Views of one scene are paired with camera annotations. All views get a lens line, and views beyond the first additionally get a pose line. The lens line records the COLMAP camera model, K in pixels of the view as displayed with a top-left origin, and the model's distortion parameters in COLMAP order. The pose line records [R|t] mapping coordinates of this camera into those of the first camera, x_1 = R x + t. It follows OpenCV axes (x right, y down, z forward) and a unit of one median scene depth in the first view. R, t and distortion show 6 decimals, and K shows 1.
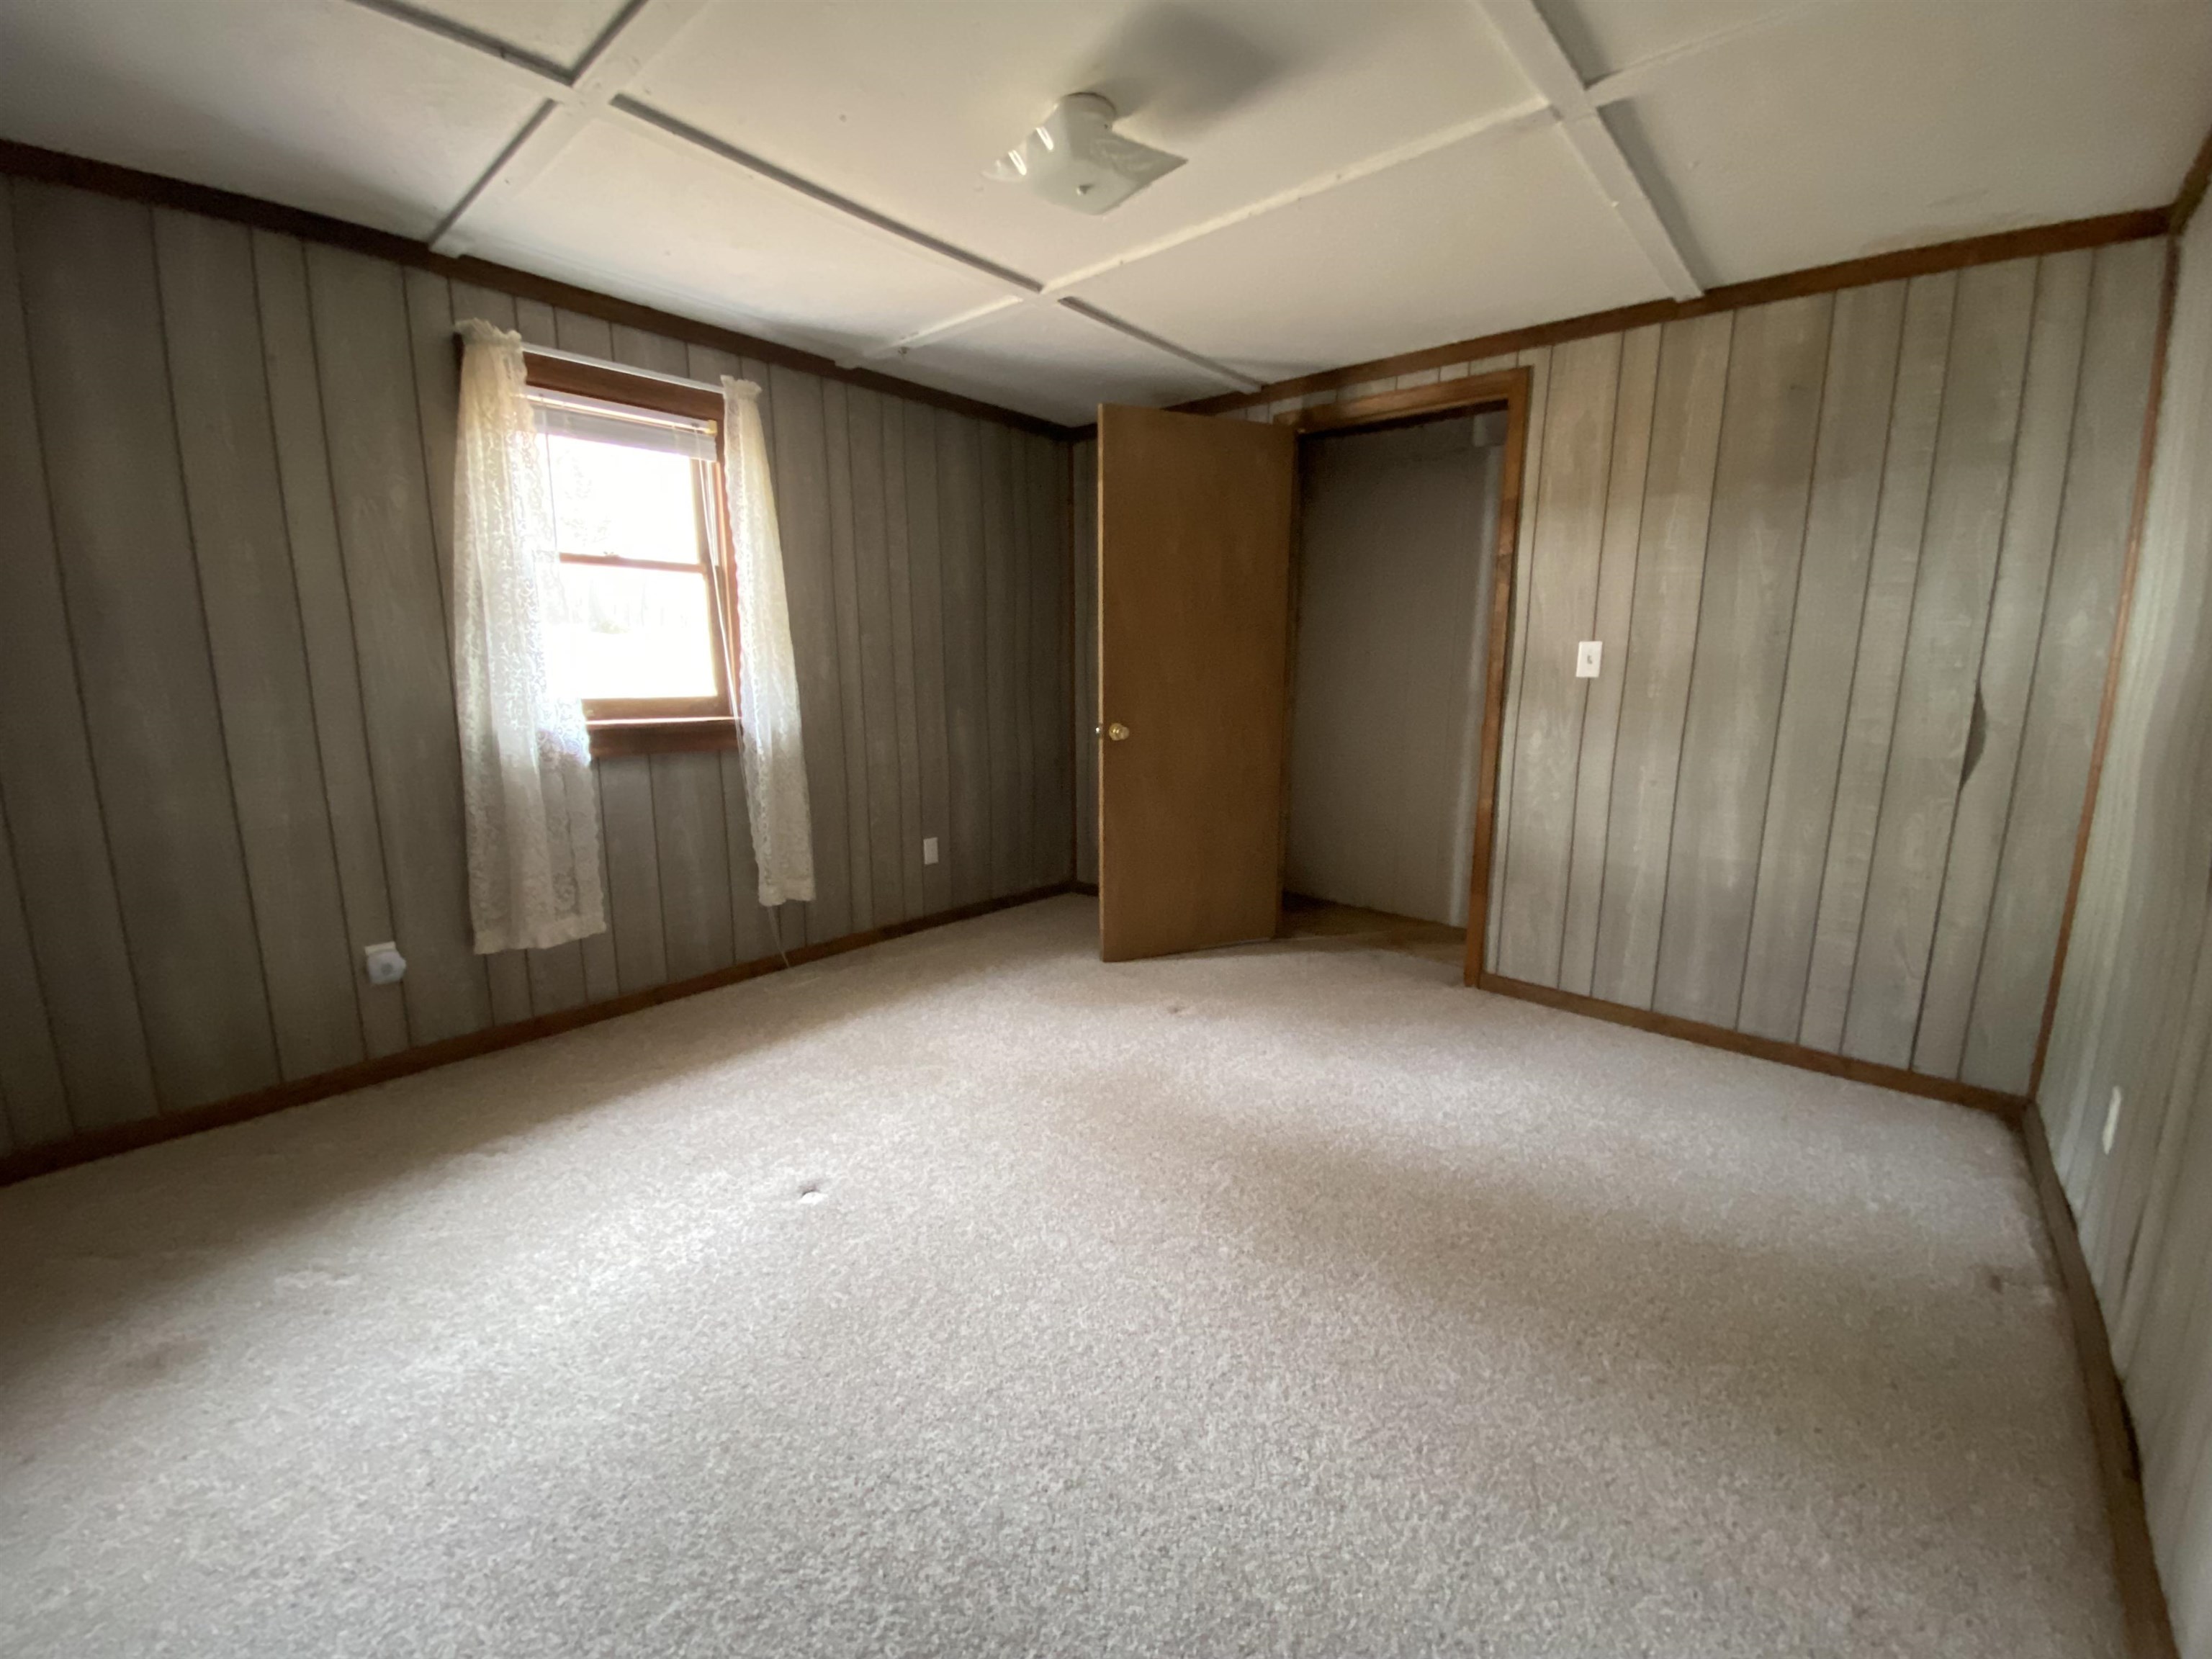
lens RADIAL K [[903.4, 0, 1097.3], [0, 903.4, 822.4], [0, 0, 1]] dist [0.000547, -0.000940]
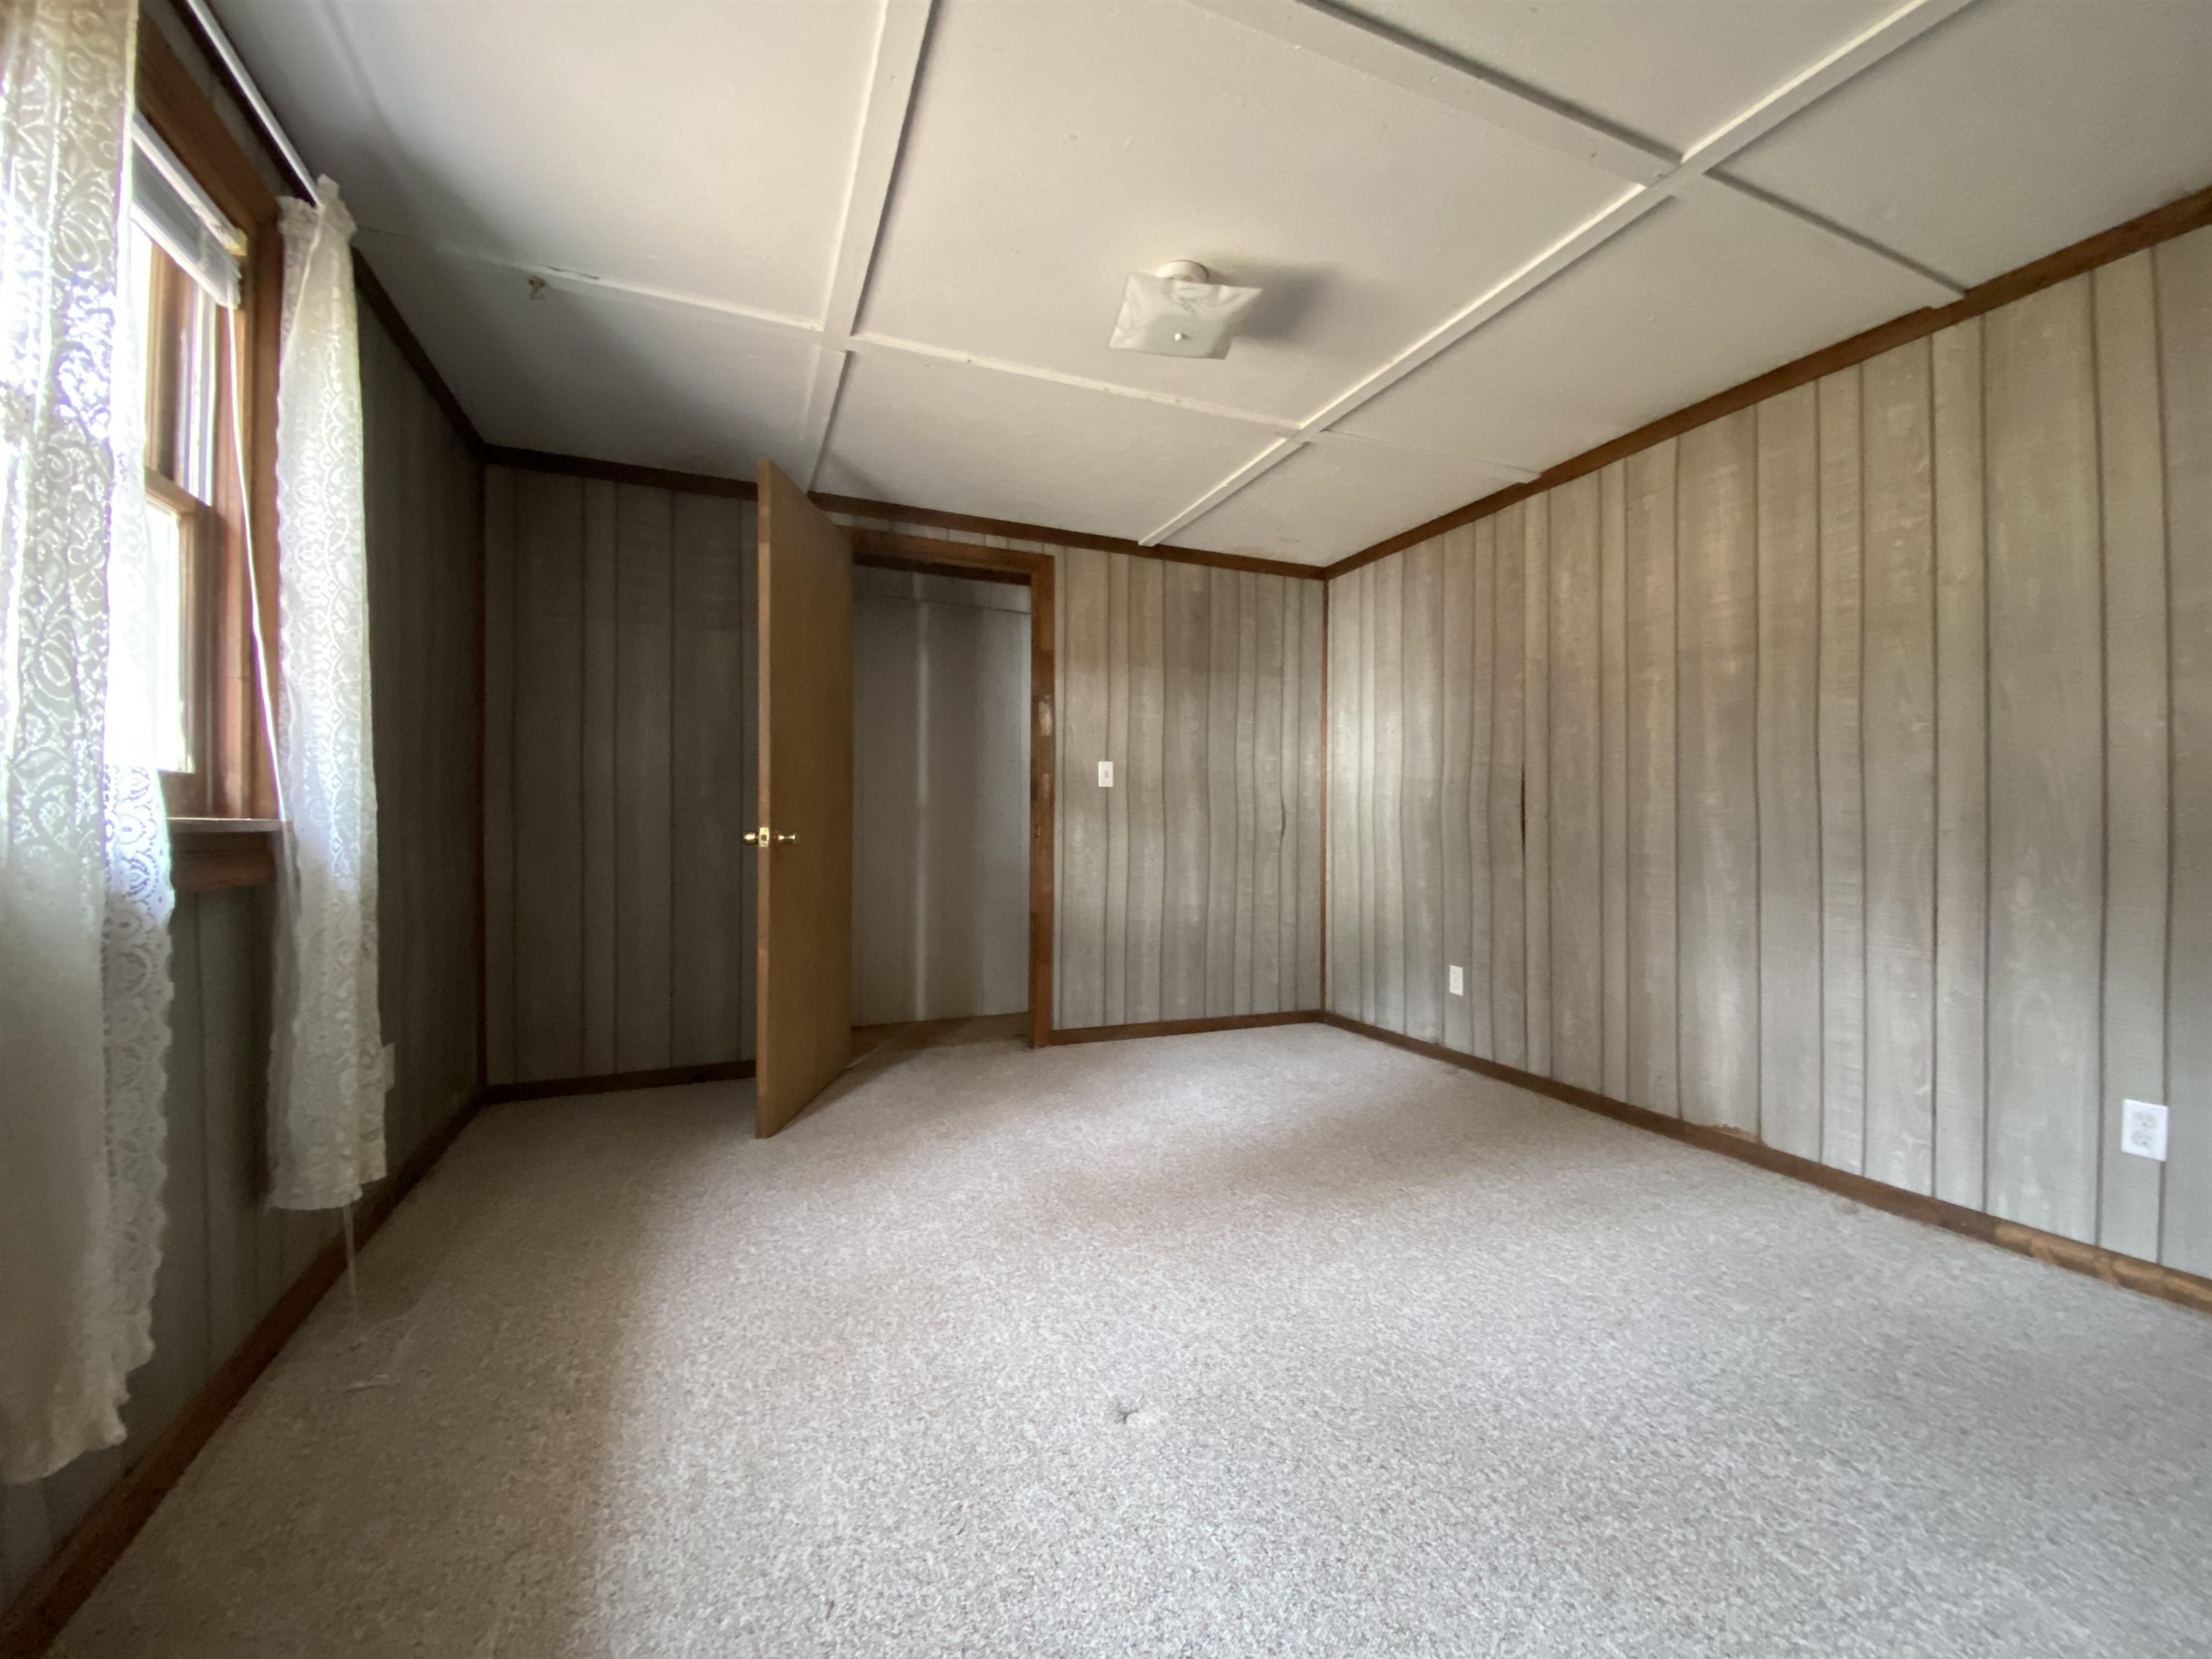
lens RADIAL K [[903.4, 0, 1099.1], [0, 903.4, 825.7], [0, 0, 1]] dist [0.000547, -0.000940]
pose [[0.424631, -0.009100, 0.905321, -0.731323], [0.159587, 0.985045, -0.064951, -0.017427], [-0.891190, 0.172058, 0.419733, 0.471328]]
